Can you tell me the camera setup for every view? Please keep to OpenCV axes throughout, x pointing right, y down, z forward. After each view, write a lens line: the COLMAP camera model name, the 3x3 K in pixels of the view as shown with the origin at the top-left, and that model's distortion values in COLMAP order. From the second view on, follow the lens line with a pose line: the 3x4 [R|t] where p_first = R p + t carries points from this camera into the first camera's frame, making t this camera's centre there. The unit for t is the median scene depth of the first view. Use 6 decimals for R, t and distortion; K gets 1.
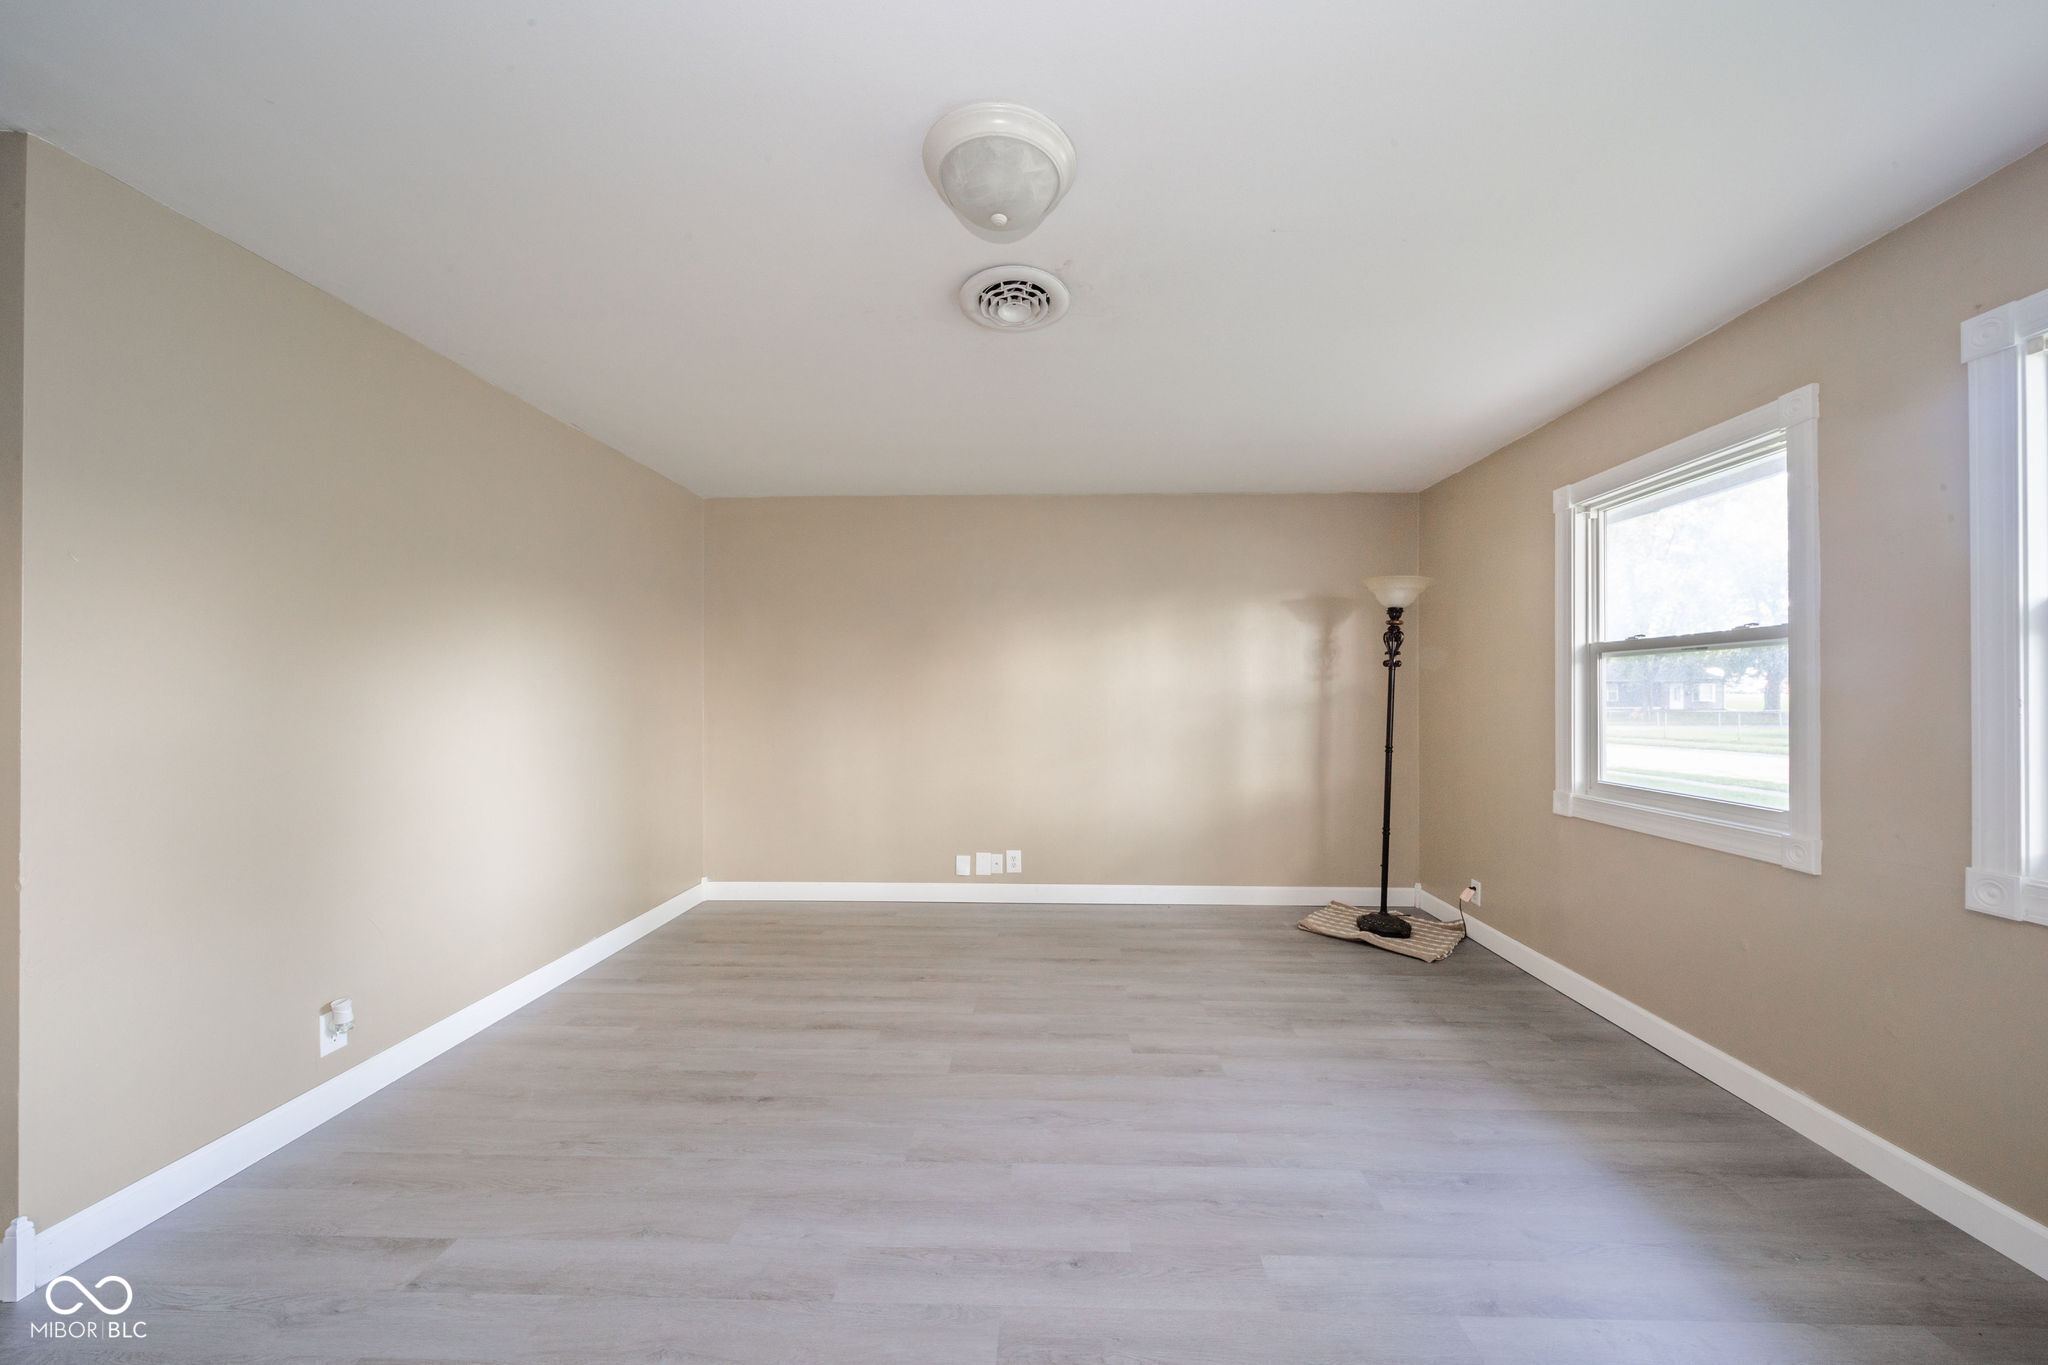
lens RADIAL K [[711.8, 0, 1021.3], [0, 711.8, 687.3], [0, 0, 1]] dist [-0.000050, 0.000006]
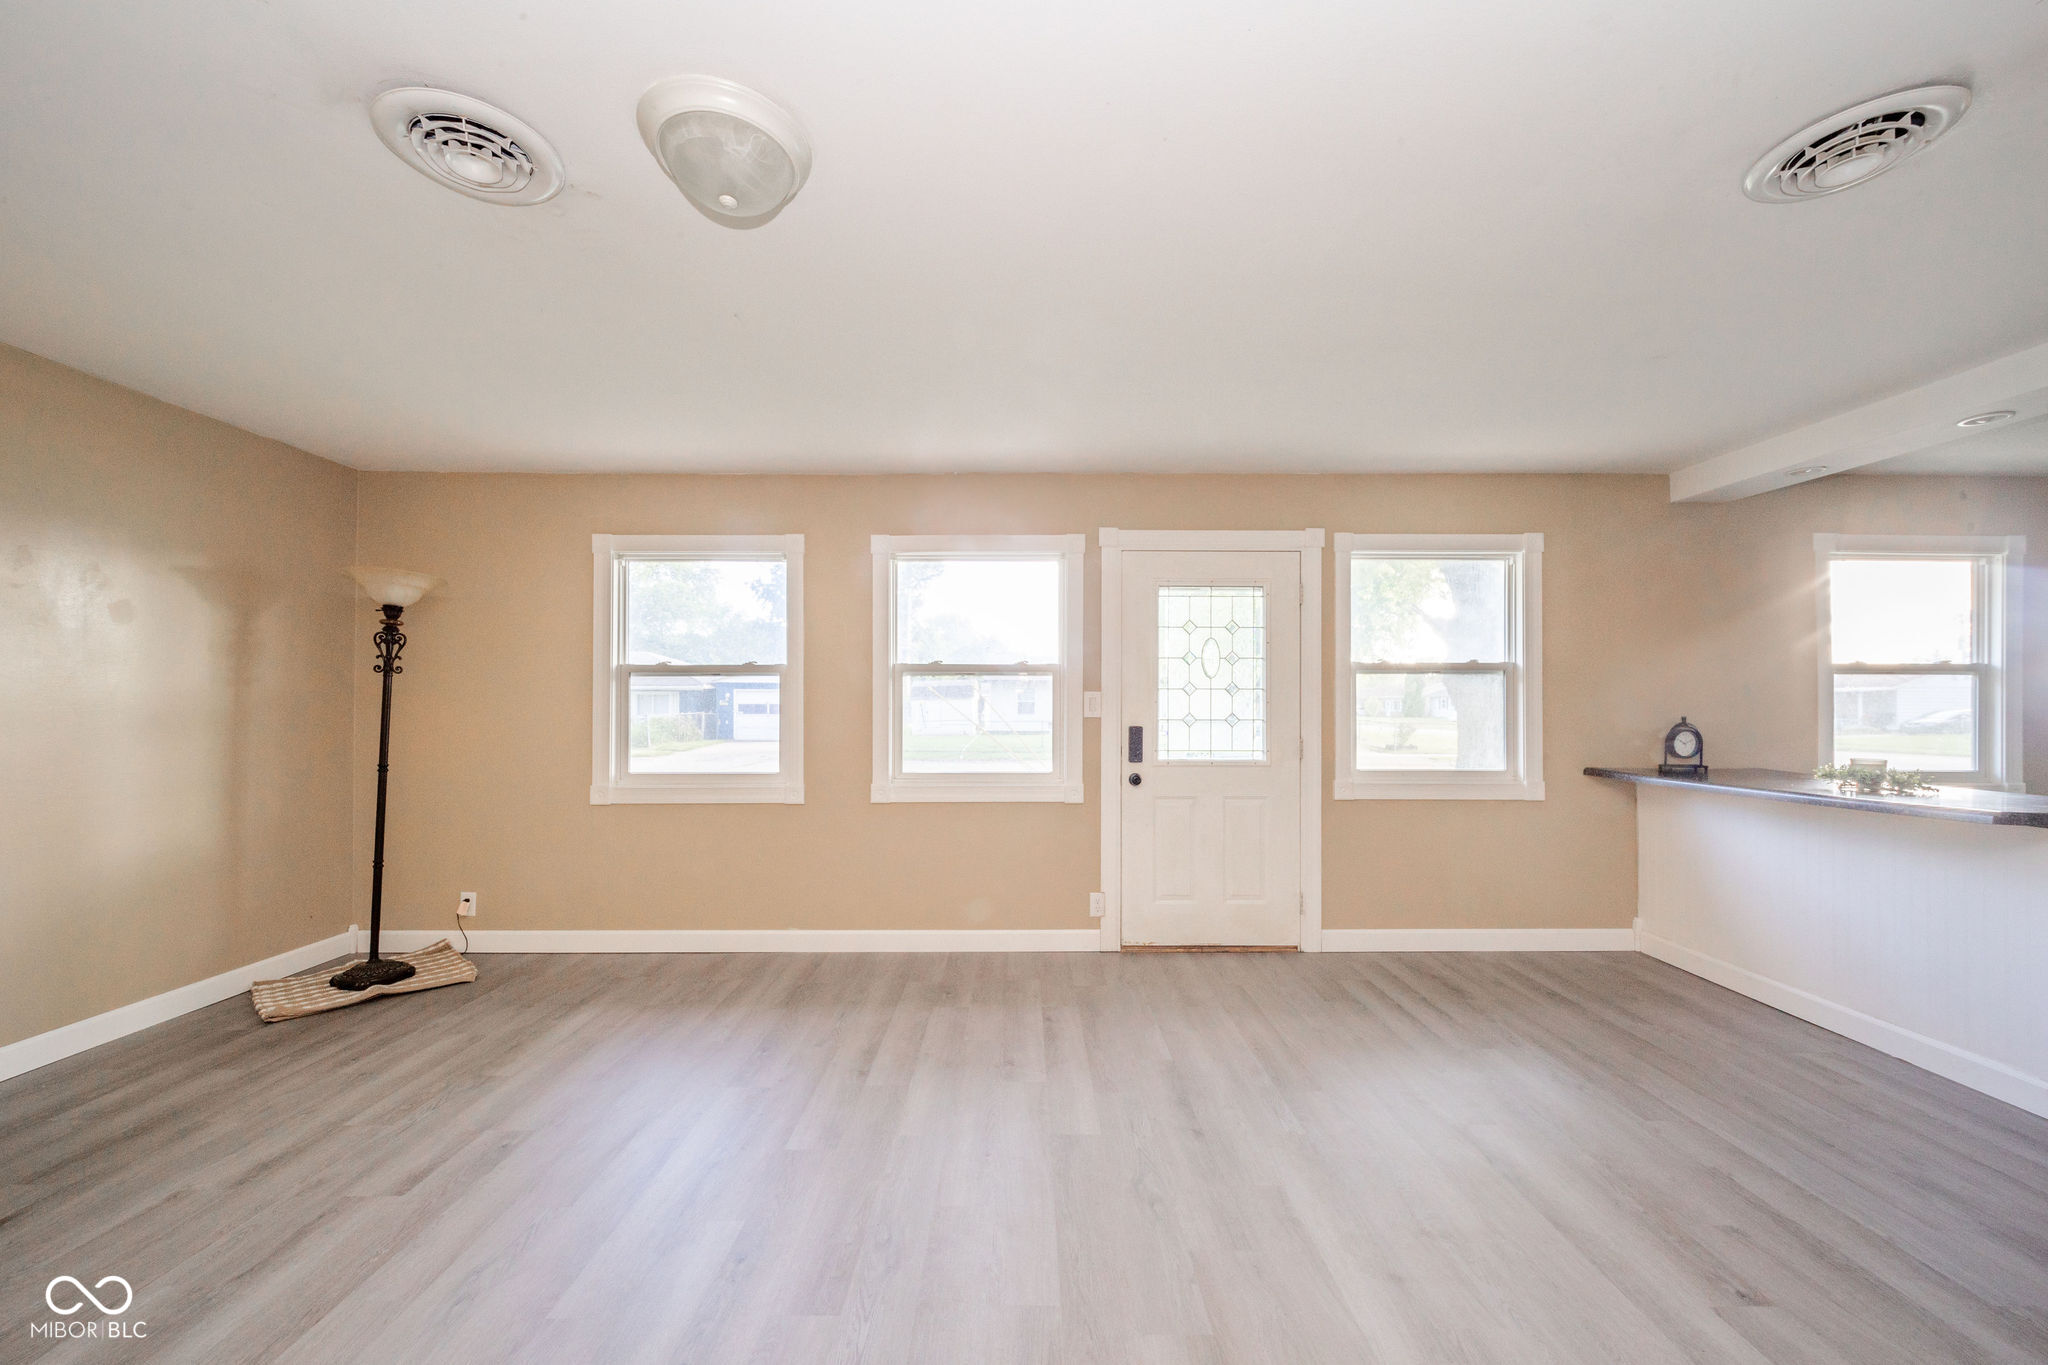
lens RADIAL K [[726.9, 0, 1024.9], [0, 726.9, 677.5], [0, 0, 1]] dist [0.000105, -0.000068]
pose [[-0.025372, 0.038790, 0.998925, -0.485840], [-0.010954, 0.999176, -0.039078, 0.003923], [-0.999618, -0.011934, -0.024926, 0.300558]]
